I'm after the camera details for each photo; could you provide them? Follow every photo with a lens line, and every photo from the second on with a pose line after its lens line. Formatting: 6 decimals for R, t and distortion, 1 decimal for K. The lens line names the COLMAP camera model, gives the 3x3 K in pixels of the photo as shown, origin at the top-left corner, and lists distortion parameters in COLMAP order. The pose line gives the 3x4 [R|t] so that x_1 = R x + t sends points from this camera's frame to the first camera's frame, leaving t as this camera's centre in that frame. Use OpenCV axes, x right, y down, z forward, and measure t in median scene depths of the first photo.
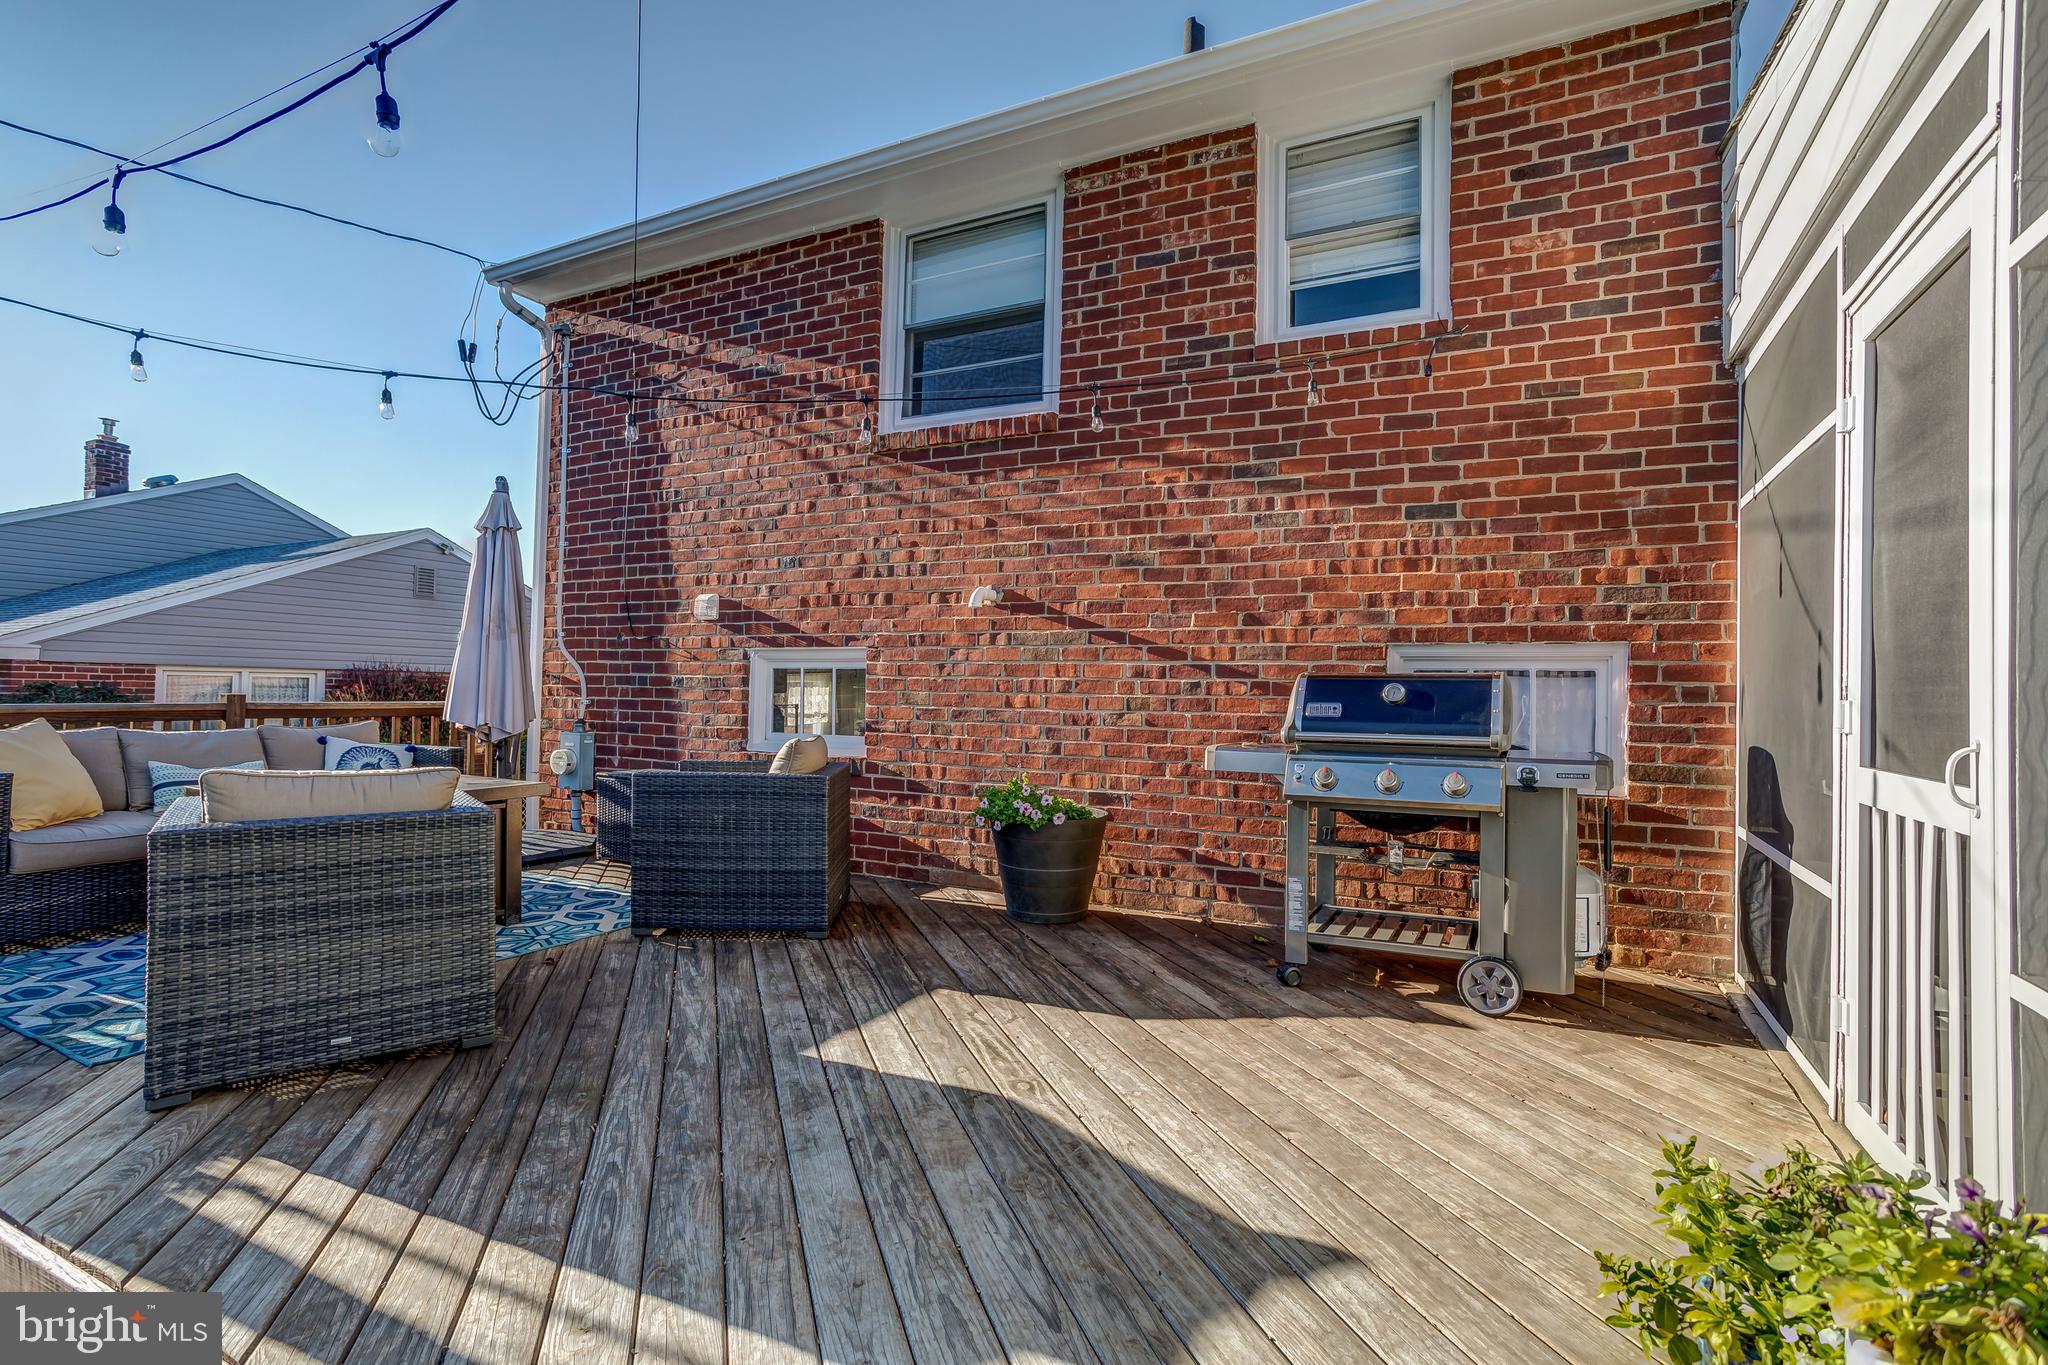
lens RADIAL K [[984.3, 0, 997.6], [0, 984.3, 664.0], [0, 0, 1]] dist [-0.045752, 0.026237]
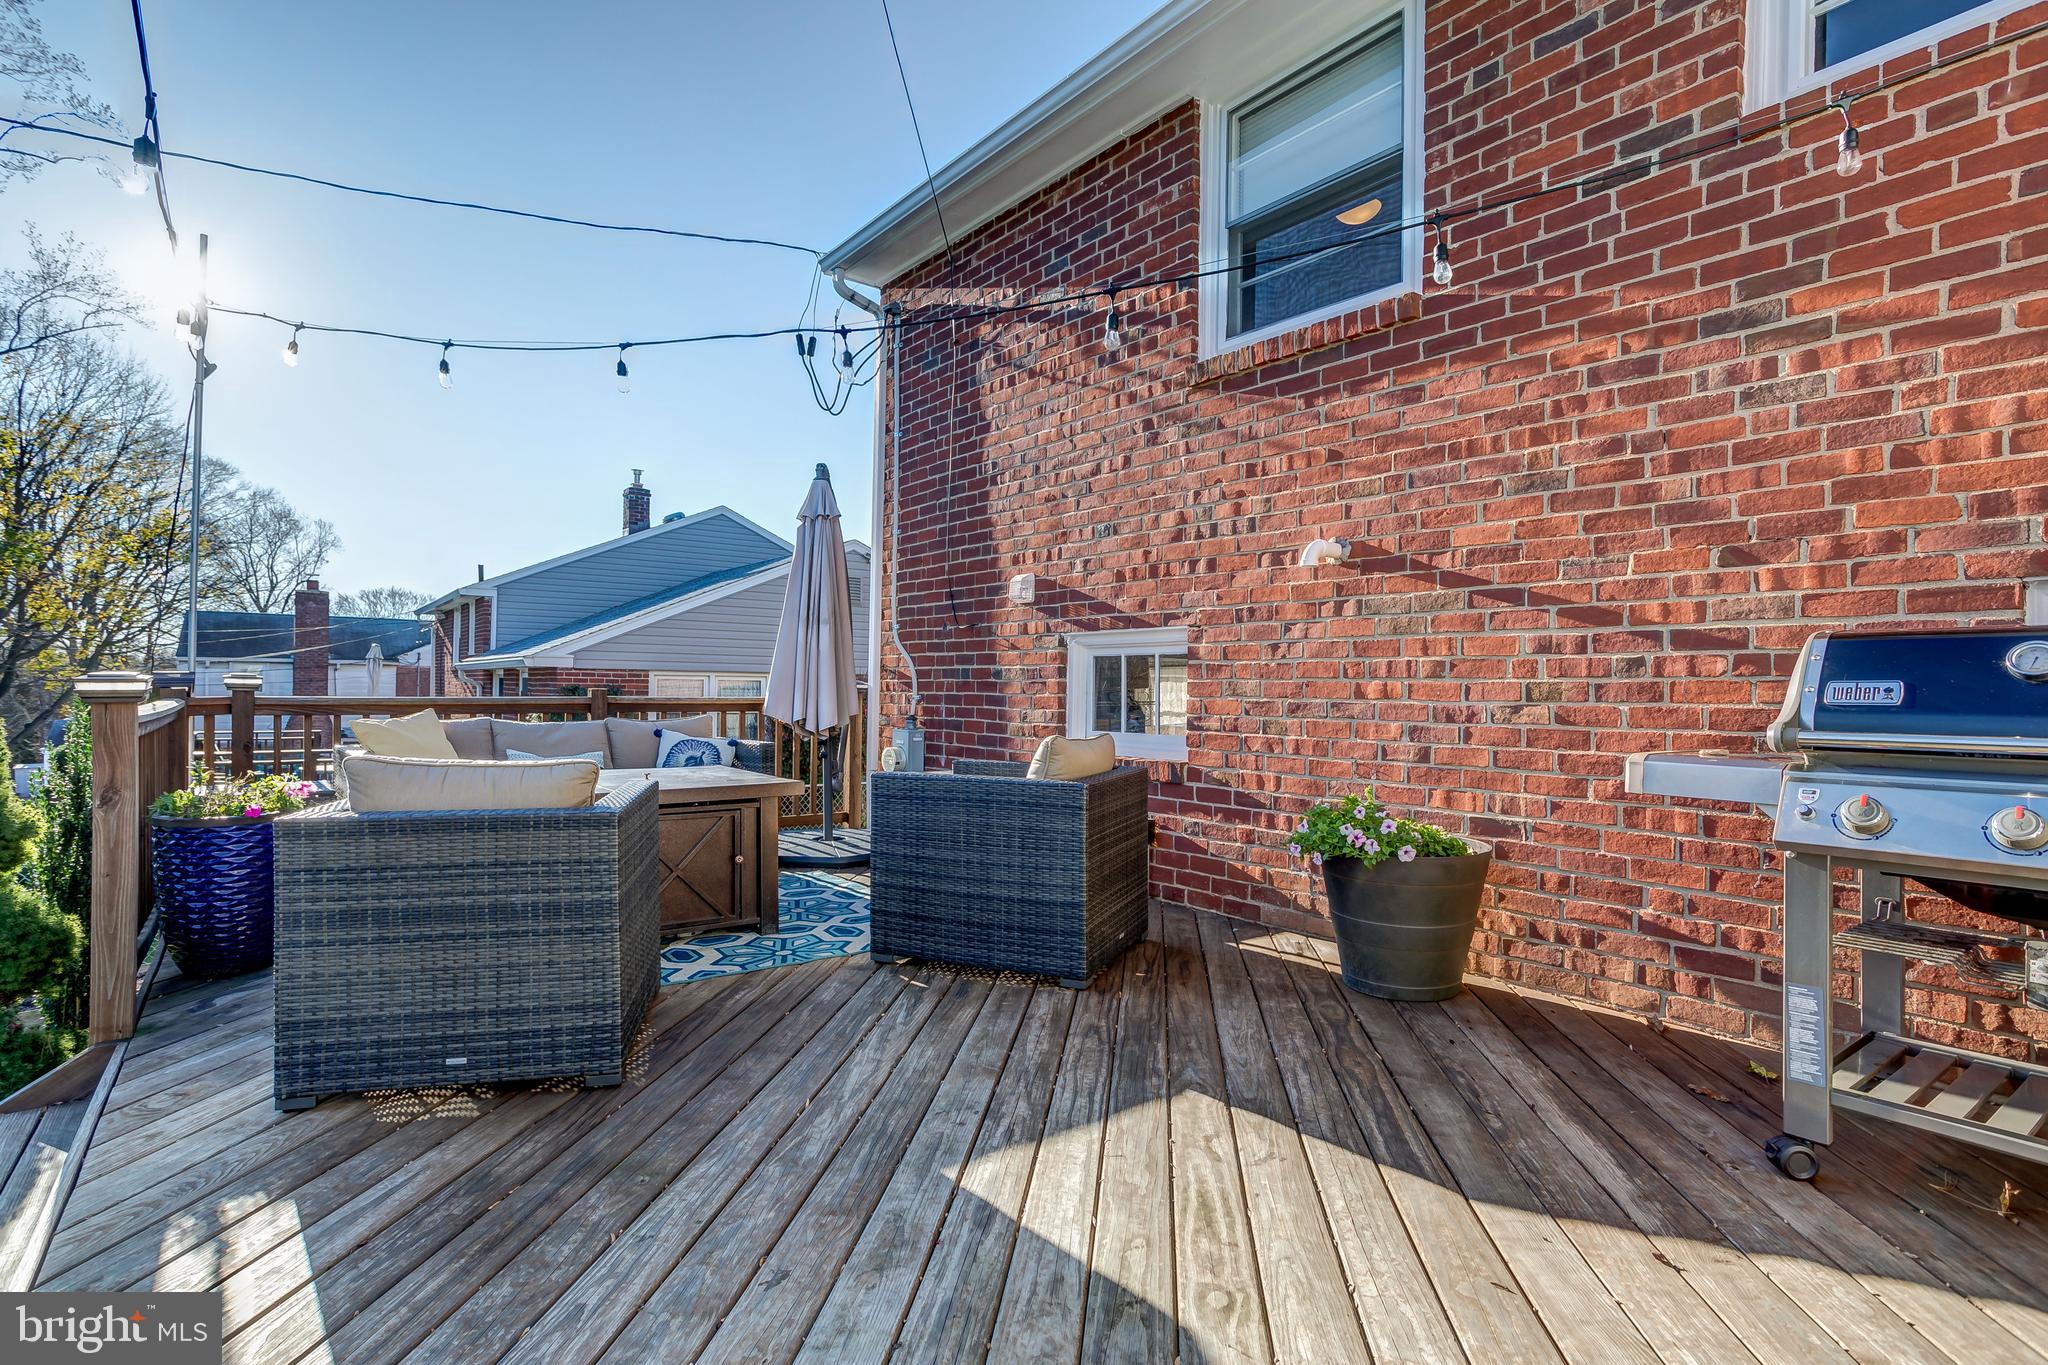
lens RADIAL K [[984.3, 0, 1031.1], [0, 984.3, 682.5], [0, 0, 1]] dist [-0.045752, 0.026237]
pose [[0.908825, -0.009023, -0.417081, 0.096109], [0.014693, 0.999838, 0.010386, 0.020542], [0.416920, -0.015567, 0.908810, 0.222534]]
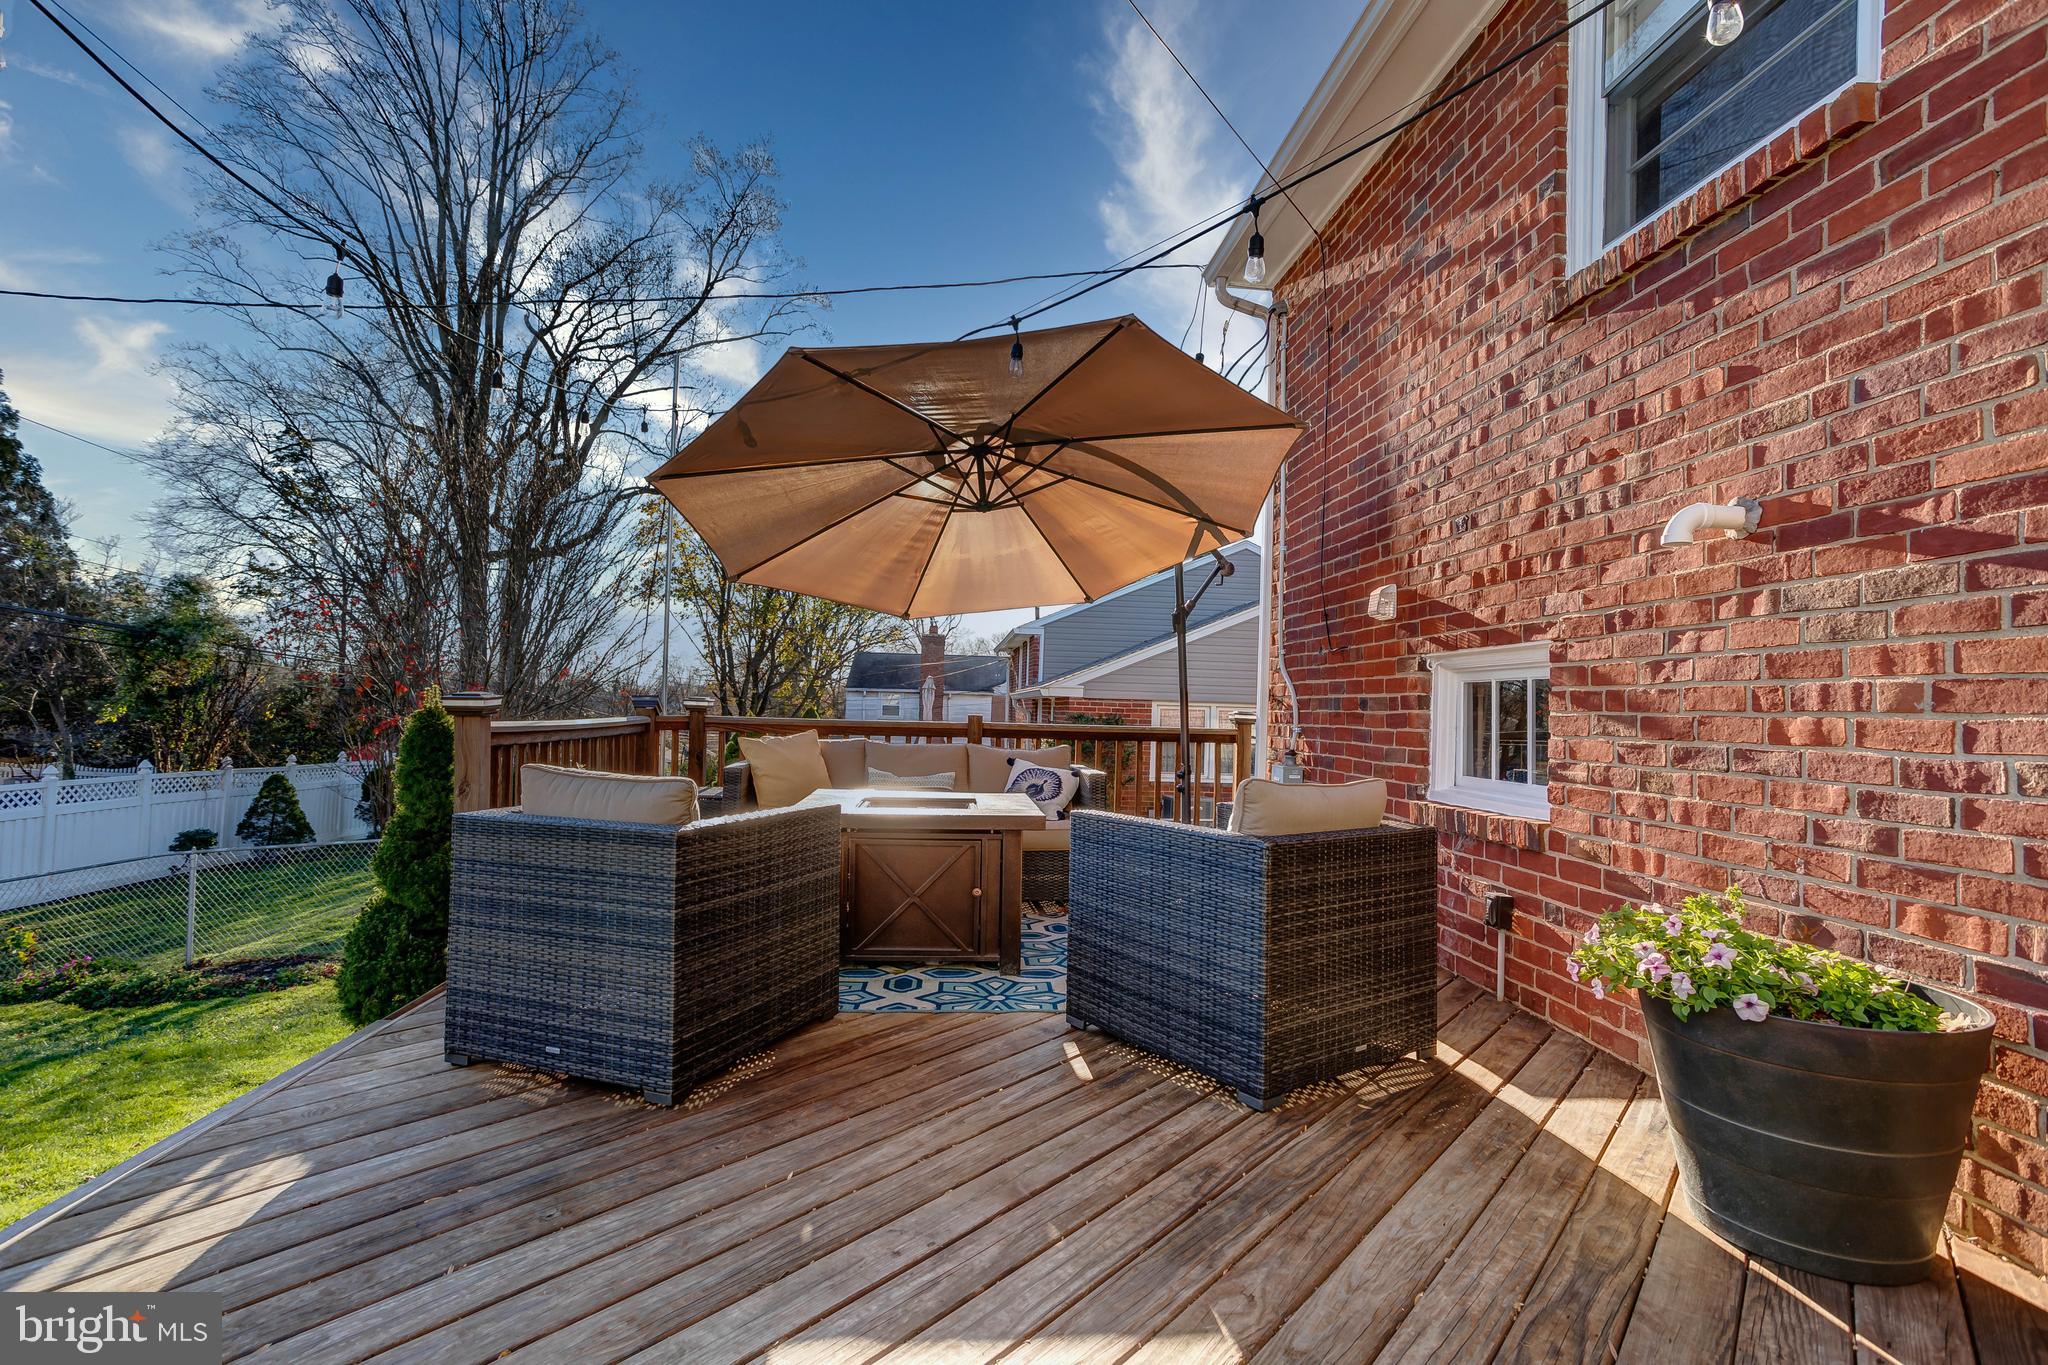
lens RADIAL K [[984.3, 0, 1030.3], [0, 984.3, 662.9], [0, 0, 1]] dist [-0.045752, 0.026237]
pose [[0.535935, -0.042515, -0.843188, 0.215596], [0.003779, 0.998842, -0.047962, 0.025873], [0.844251, 0.022518, 0.535475, 0.446454]]
